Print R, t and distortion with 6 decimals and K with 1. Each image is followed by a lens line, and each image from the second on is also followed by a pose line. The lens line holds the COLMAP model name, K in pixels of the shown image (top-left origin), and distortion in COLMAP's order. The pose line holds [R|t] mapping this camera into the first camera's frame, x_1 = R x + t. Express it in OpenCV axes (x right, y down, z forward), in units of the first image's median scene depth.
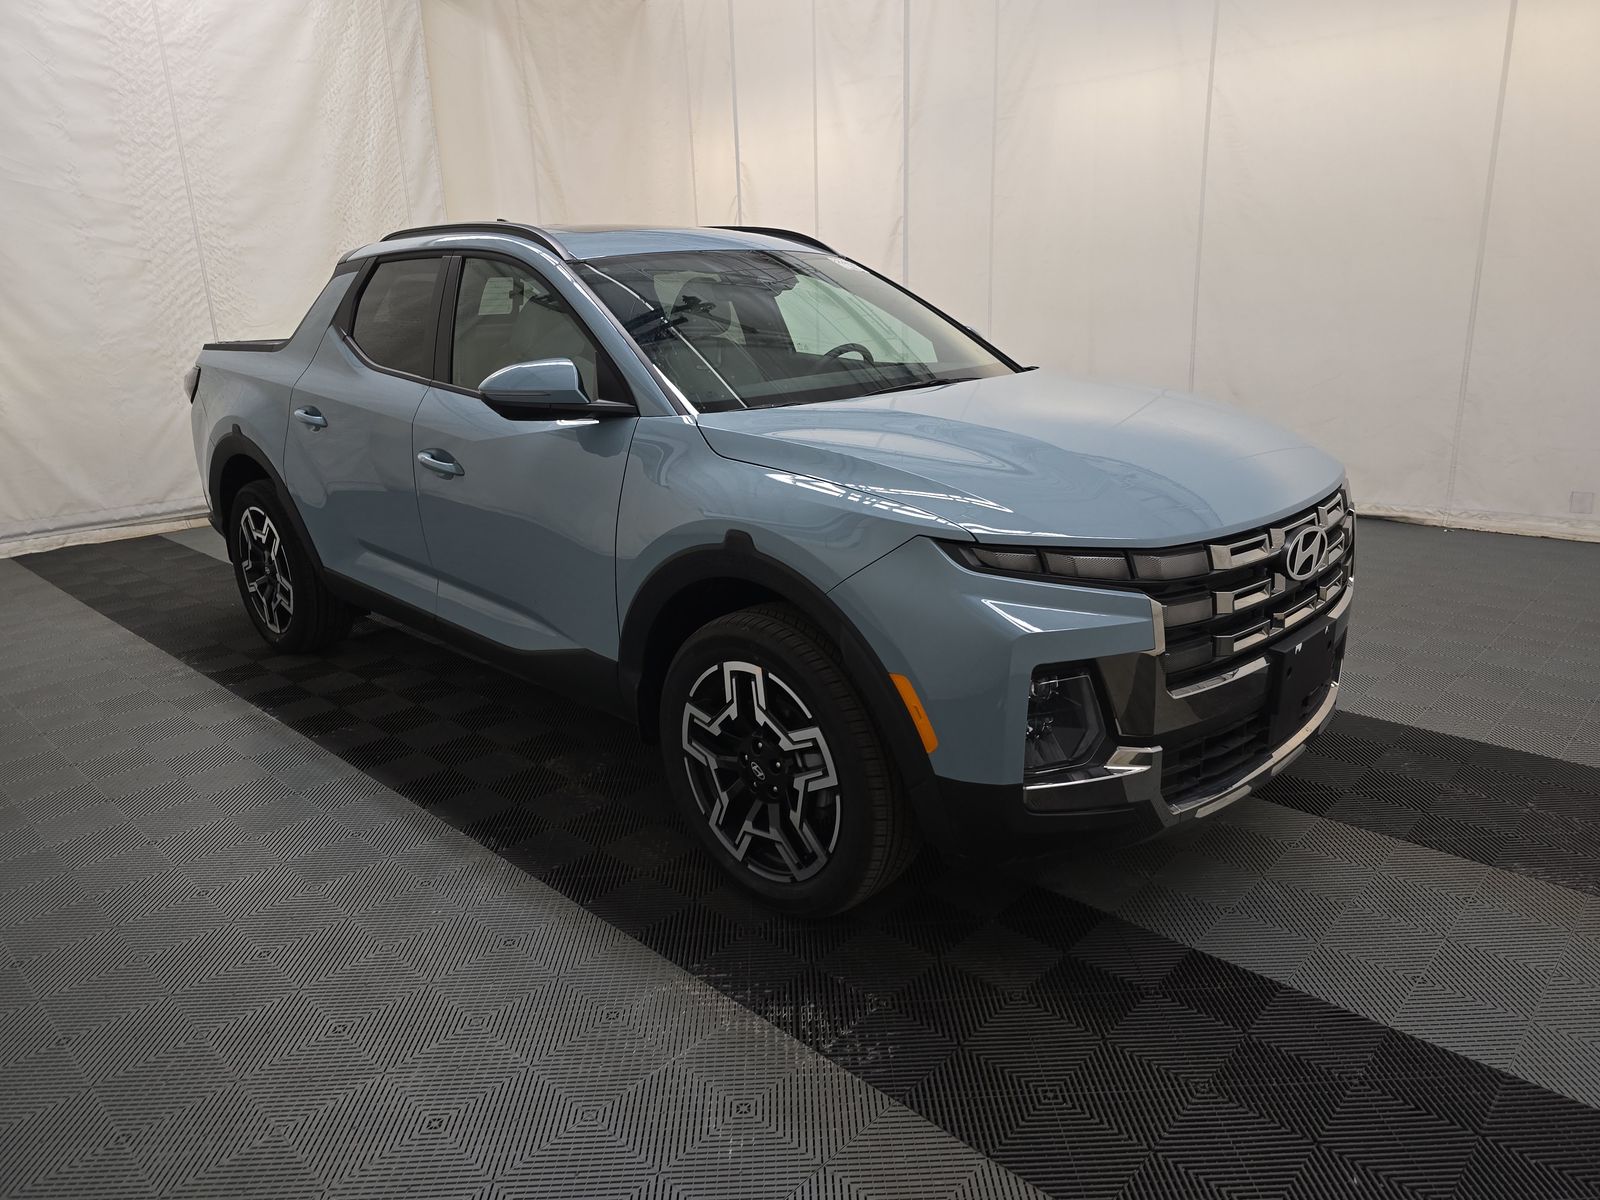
lens RADIAL K [[1081.0, 0, 800.0], [0, 1081.0, 600.0], [0, 0, 1]] dist [0.036787, -0.031584]
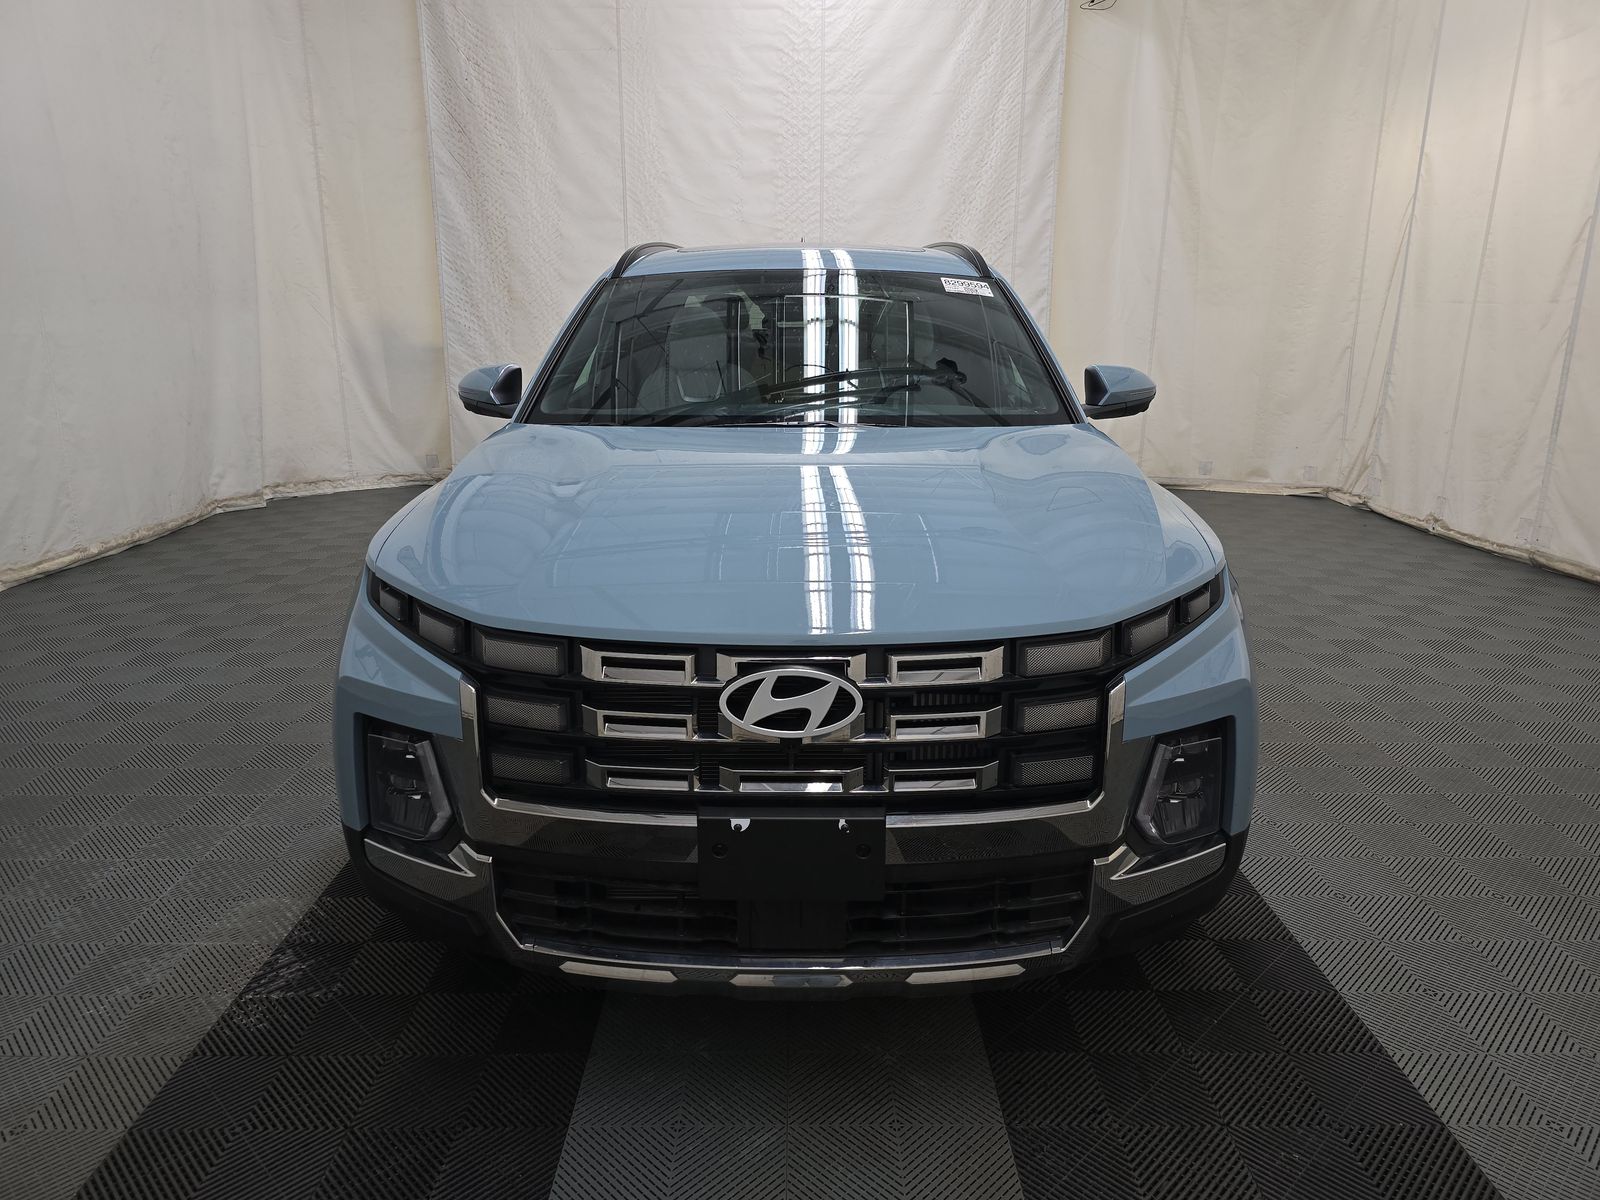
lens RADIAL K [[1081.0, 0, 800.0], [0, 1081.0, 600.0], [0, 0, 1]] dist [0.036787, -0.031584]
pose [[0.688319, 0.218870, -0.691602, 0.342249], [-0.223549, 0.970997, 0.084802, -0.061919], [0.690104, 0.096237, 0.717283, 0.175202]]
